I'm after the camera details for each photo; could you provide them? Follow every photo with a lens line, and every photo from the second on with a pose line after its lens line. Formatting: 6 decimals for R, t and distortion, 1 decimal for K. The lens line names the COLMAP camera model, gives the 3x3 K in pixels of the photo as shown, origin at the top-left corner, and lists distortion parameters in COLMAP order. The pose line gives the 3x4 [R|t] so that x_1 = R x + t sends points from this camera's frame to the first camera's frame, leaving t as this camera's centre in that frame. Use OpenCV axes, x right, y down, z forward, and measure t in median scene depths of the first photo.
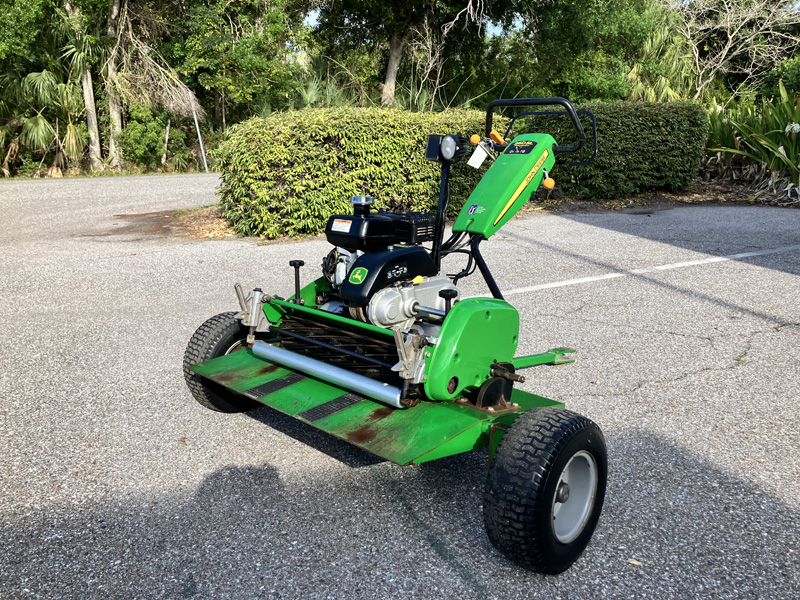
lens RADIAL K [[669.9, 0, 400.0], [0, 669.9, 300.0], [0, 0, 1]] dist [0.057707, -0.066855]
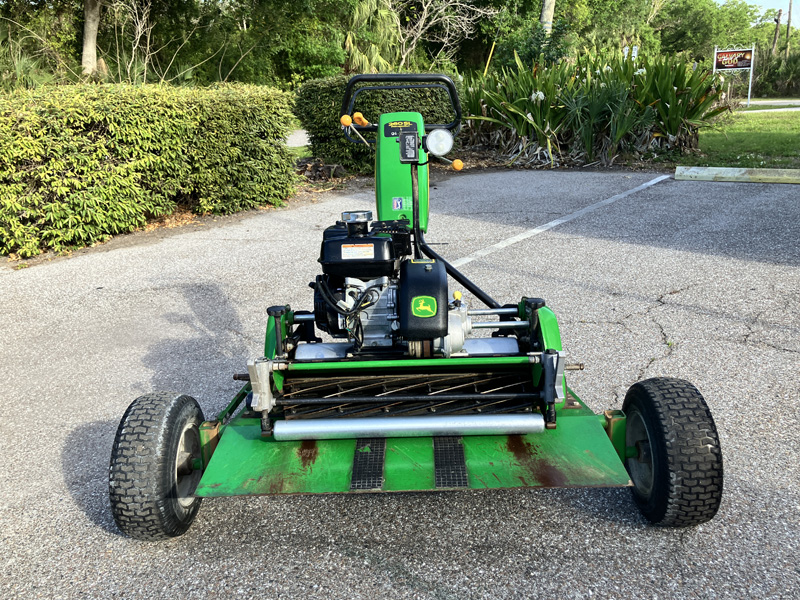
lens RADIAL K [[671.6, 0, 400.0], [0, 671.6, 300.0], [0, 0, 1]] dist [0.007270, -0.004877]
pose [[0.909994, -0.143474, 0.389006, -0.110611], [0.125275, 0.989513, 0.071901, -0.044797], [-0.395242, -0.016697, 0.918425, 0.117226]]
